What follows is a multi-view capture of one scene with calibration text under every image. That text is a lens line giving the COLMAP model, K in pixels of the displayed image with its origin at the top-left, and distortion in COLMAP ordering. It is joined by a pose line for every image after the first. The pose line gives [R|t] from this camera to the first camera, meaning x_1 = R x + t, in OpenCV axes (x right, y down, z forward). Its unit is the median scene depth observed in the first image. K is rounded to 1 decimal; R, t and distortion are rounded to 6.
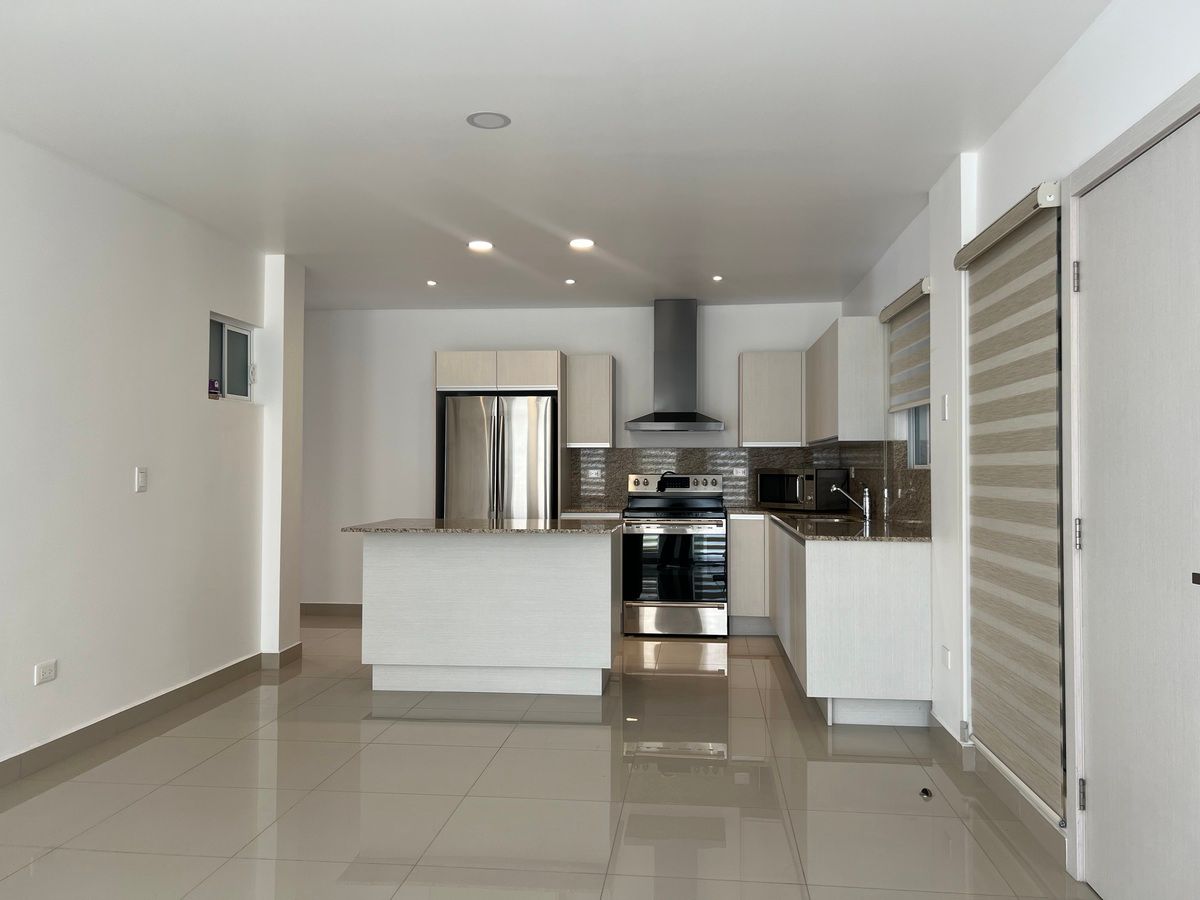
lens RADIAL K [[908.9, 0, 628.4], [0, 908.9, 447.3], [0, 0, 1]] dist [0.047677, -0.047293]
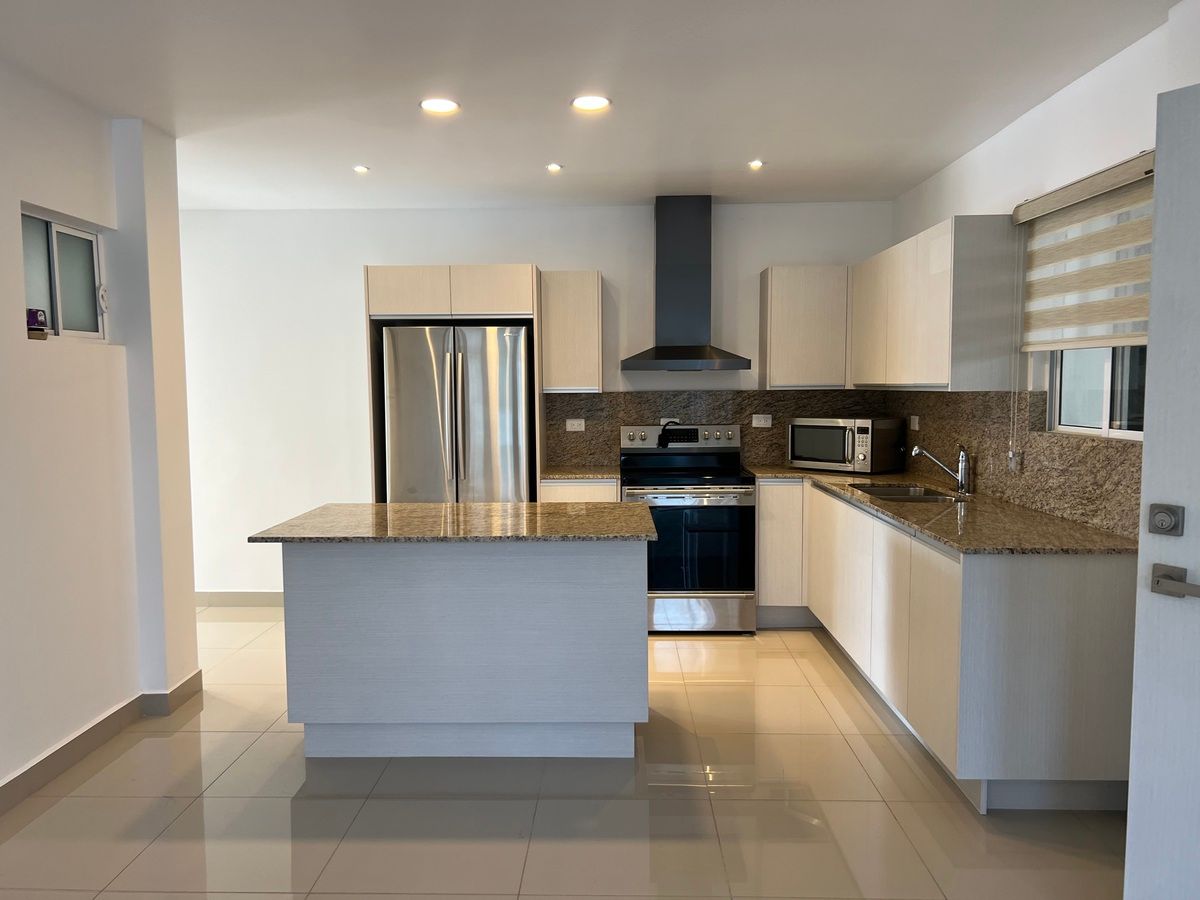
lens RADIAL K [[908.9, 0, 602.0], [0, 908.9, 457.2], [0, 0, 1]] dist [0.047677, -0.047293]
pose [[0.997630, -0.014282, 0.067314, -0.074462], [0.007352, 0.994748, 0.102095, -0.025210], [-0.068418, -0.101358, 0.992495, 0.239873]]
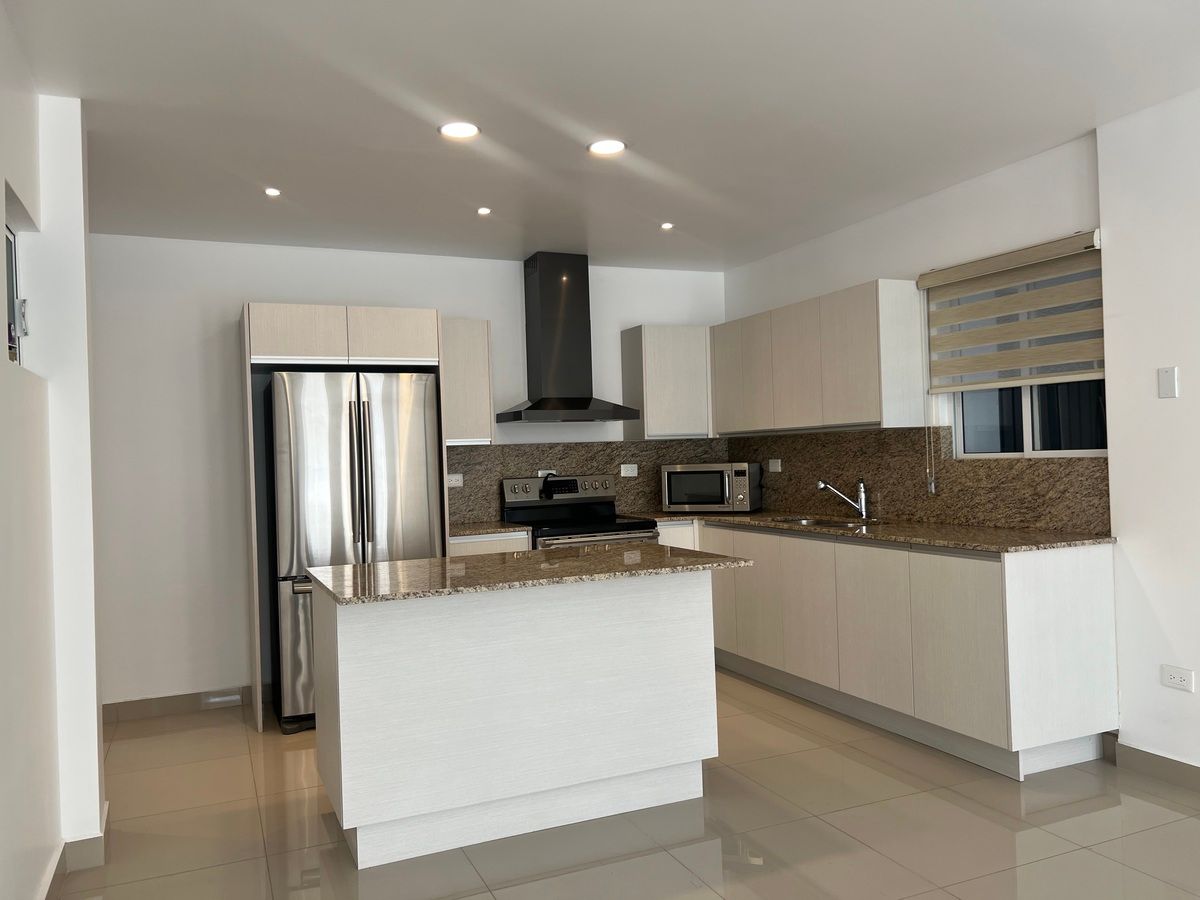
lens RADIAL K [[908.9, 0, 605.1], [0, 908.9, 448.6], [0, 0, 1]] dist [0.047677, -0.047293]
pose [[0.871509, -0.026115, 0.489684, -0.321647], [0.023255, 0.999658, 0.011924, -0.003151], [-0.489828, 0.000996, 0.871819, 0.319827]]
